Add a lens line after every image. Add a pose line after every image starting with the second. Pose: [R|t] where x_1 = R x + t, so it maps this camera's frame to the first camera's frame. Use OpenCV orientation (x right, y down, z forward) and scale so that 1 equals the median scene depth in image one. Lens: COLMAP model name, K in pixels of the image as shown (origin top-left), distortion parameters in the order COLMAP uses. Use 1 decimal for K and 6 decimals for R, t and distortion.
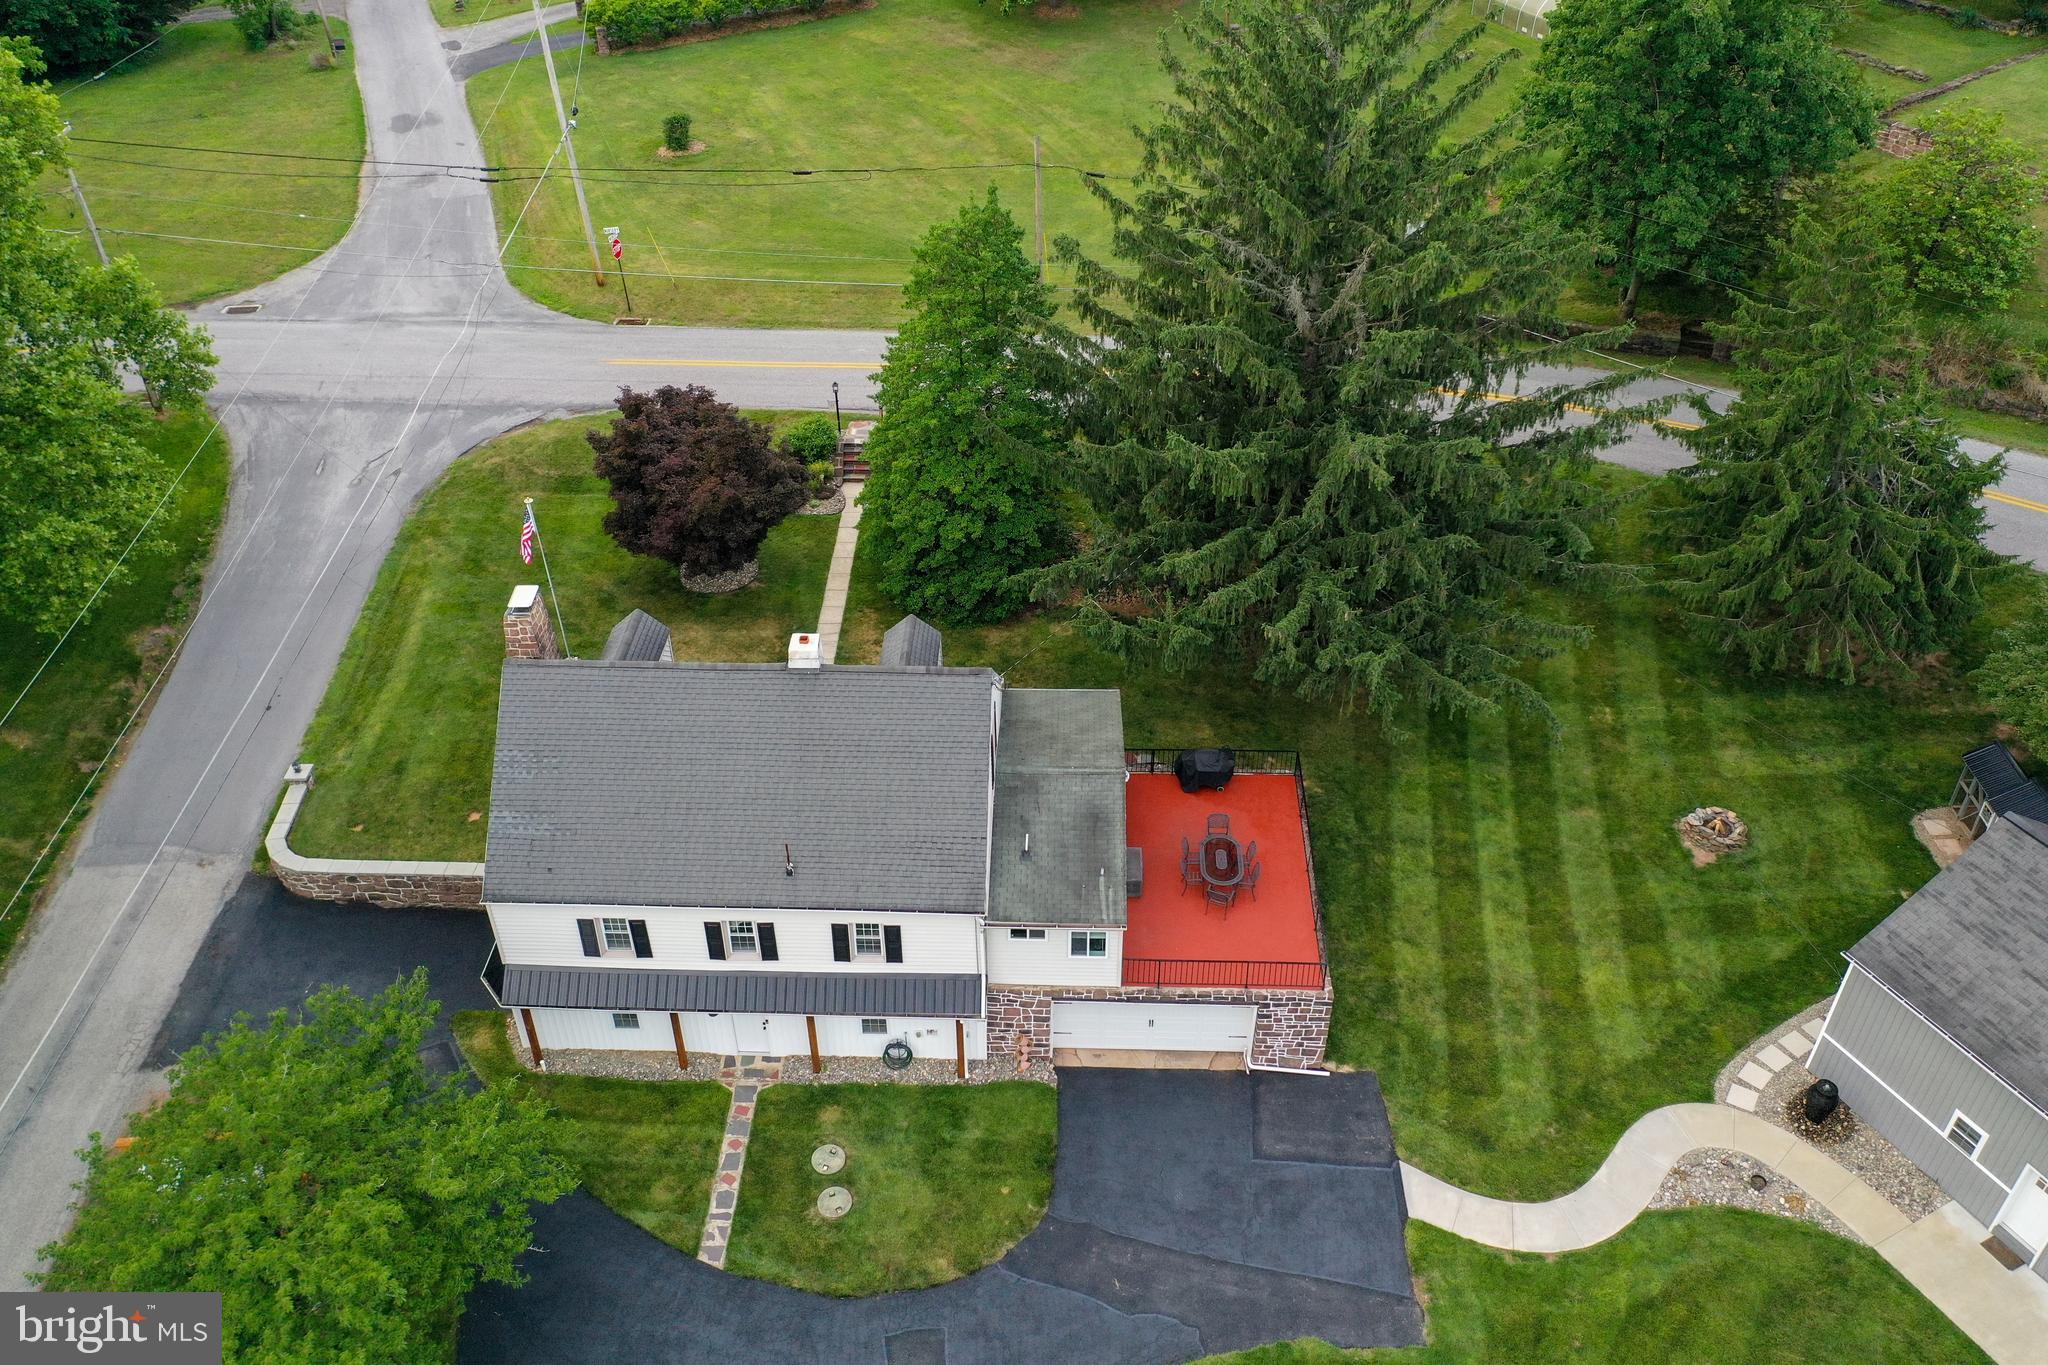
lens RADIAL K [[1629.7, 0, 1025.2], [0, 1629.7, 681.0], [0, 0, 1]] dist [0.013210, 0.002130]
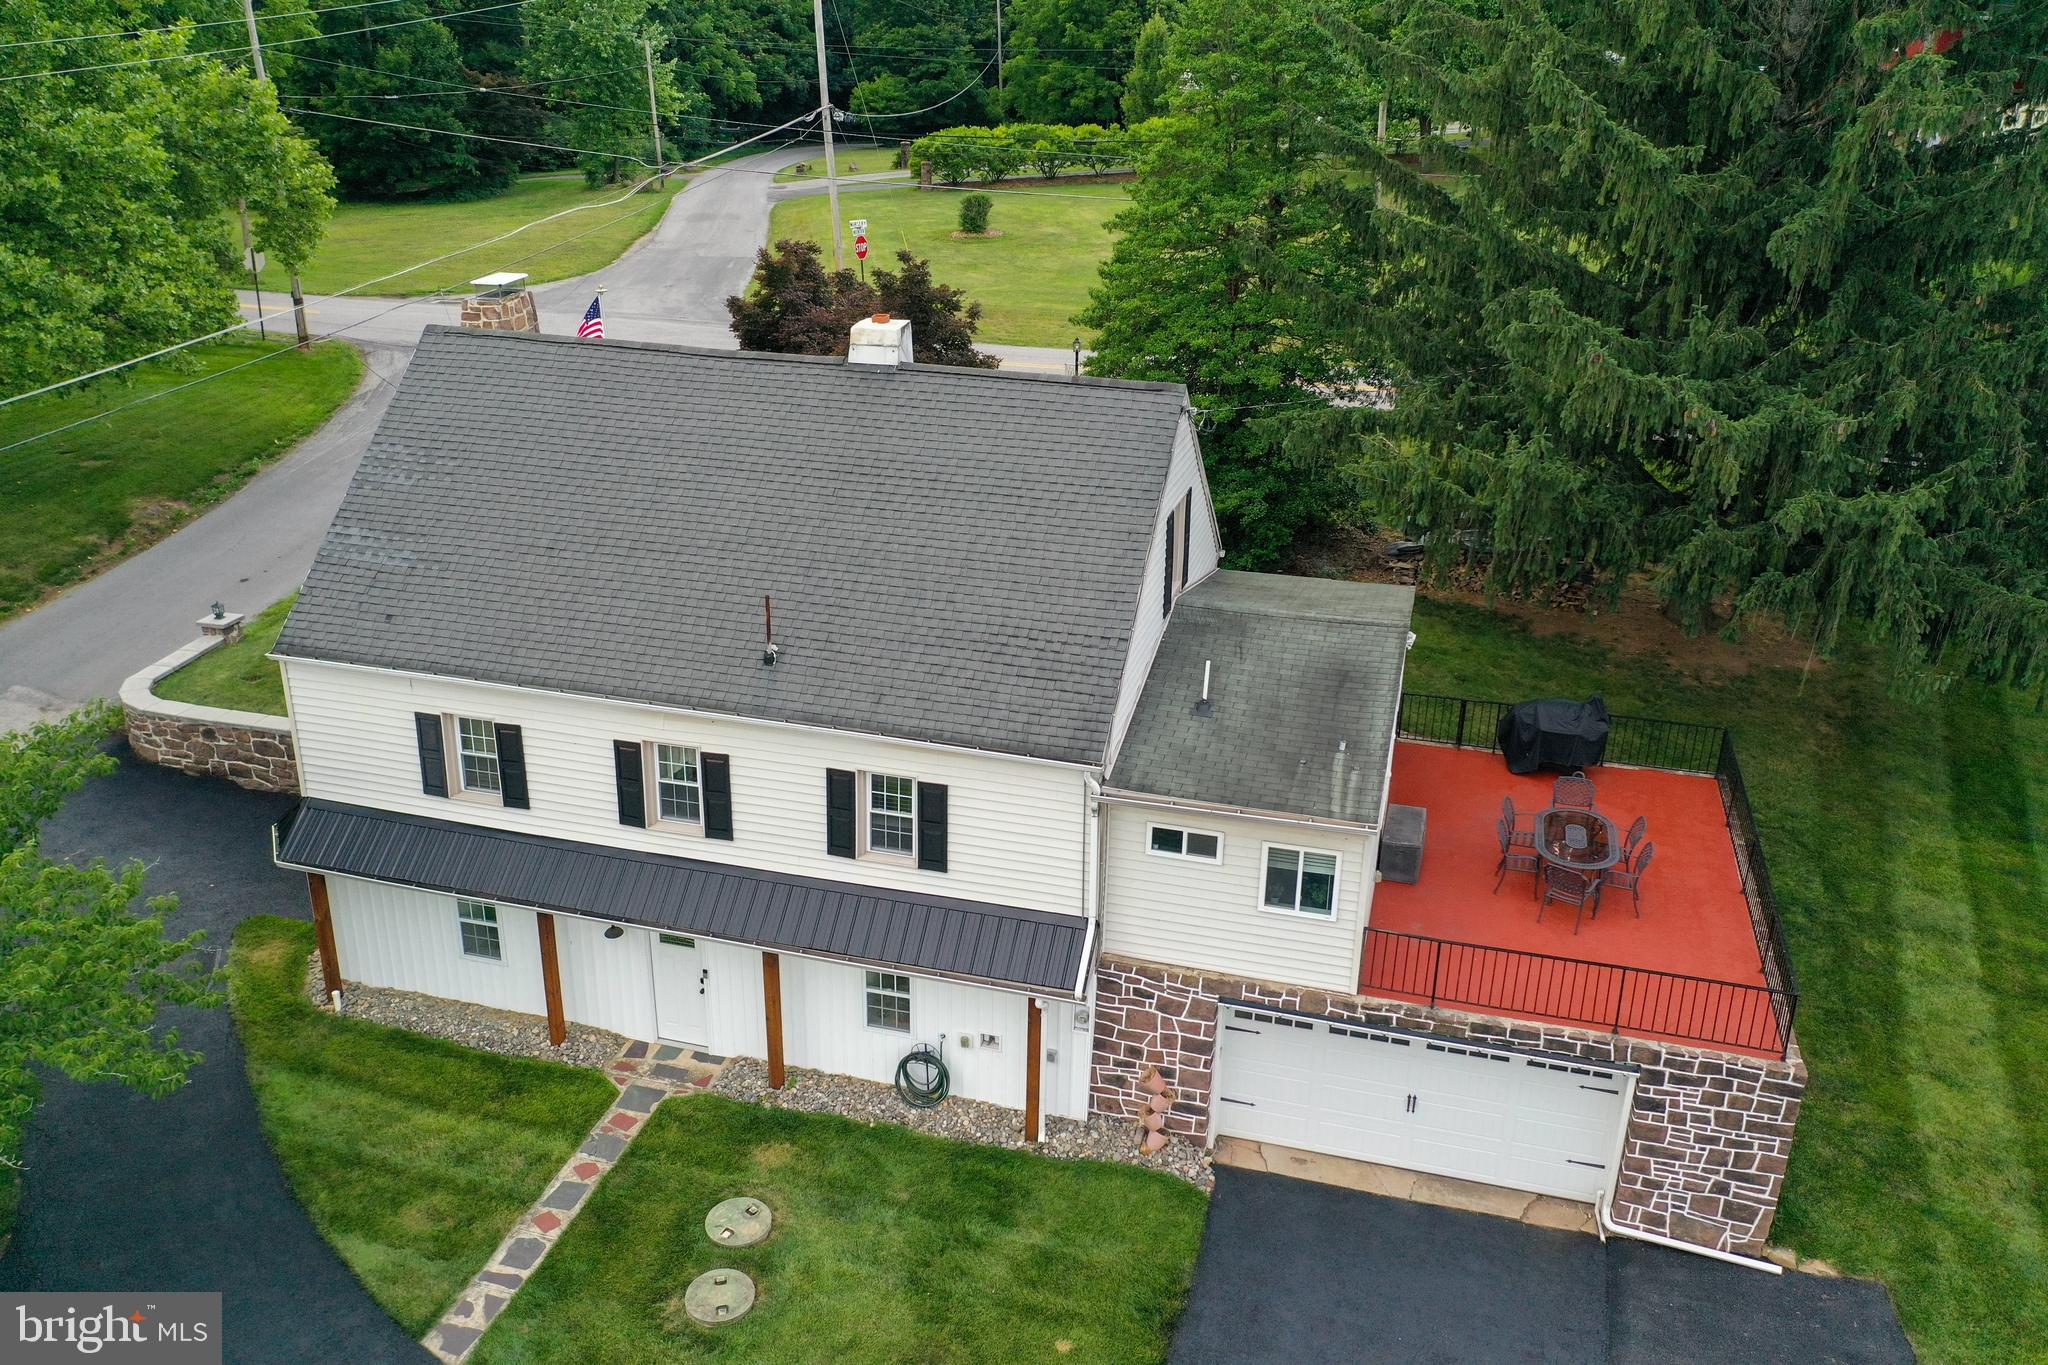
lens RADIAL K [[1629.7, 0, 1020.9], [0, 1629.7, 677.5], [0, 0, 1]] dist [0.013210, 0.002130]
pose [[0.971014, 0.107004, -0.213734, 0.054535], [-0.159605, 0.955901, -0.246535, 0.232712], [0.177929, 0.273502, 0.945271, 0.466082]]
